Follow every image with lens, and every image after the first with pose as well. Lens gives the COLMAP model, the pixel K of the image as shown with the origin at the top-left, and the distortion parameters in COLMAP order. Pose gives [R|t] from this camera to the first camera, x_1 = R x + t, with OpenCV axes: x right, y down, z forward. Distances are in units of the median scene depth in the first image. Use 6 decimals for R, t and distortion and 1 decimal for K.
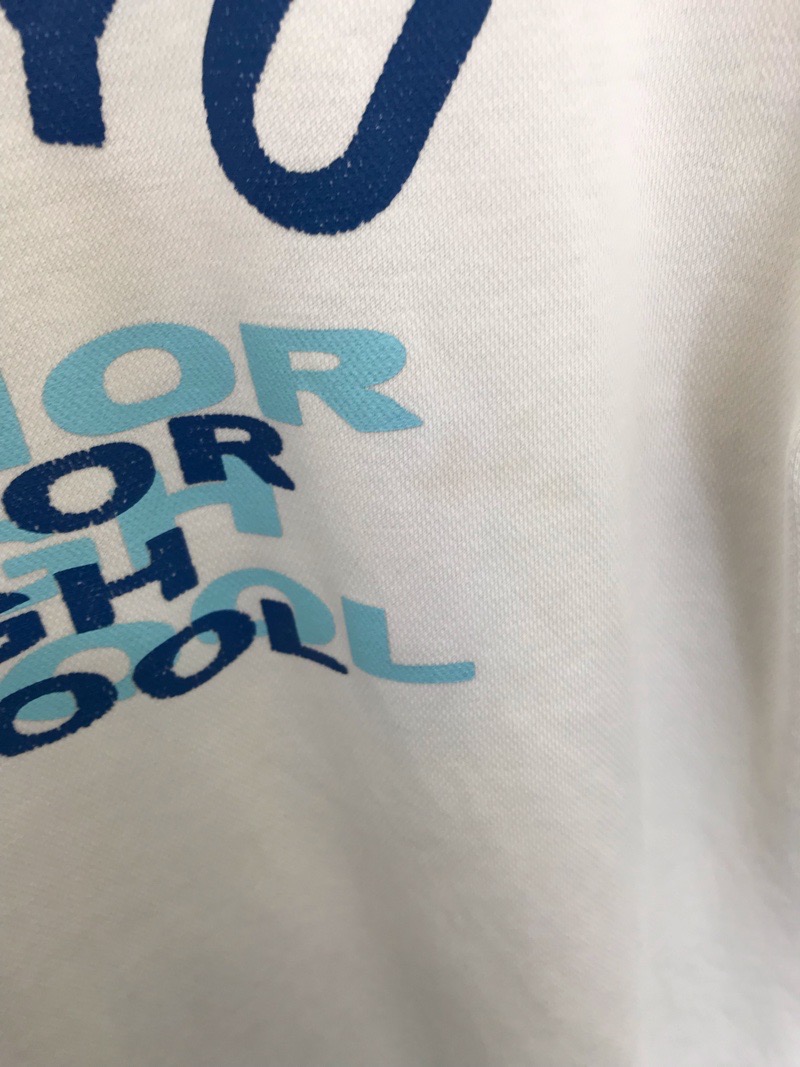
lens RADIAL K [[869.8, 0, 399.1], [0, 869.8, 533.8], [0, 0, 1]] dist [0.016006, 0.000409]
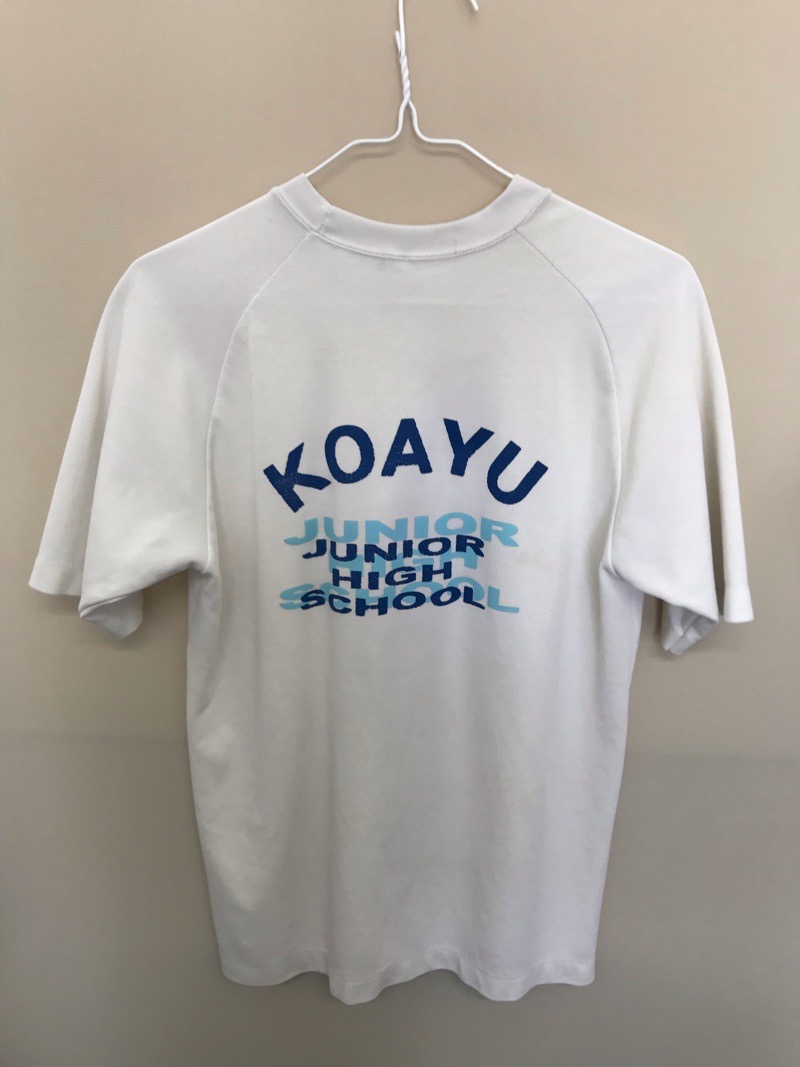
lens RADIAL K [[869.8, 0, 400.3], [0, 869.8, 532.6], [0, 0, 1]] dist [0.016006, 0.000409]
pose [[0.977650, 0.196546, -0.074633, -0.216779], [-0.207515, 0.959098, -0.192535, 0.698637], [0.033738, 0.203719, 0.978448, -3.006960]]
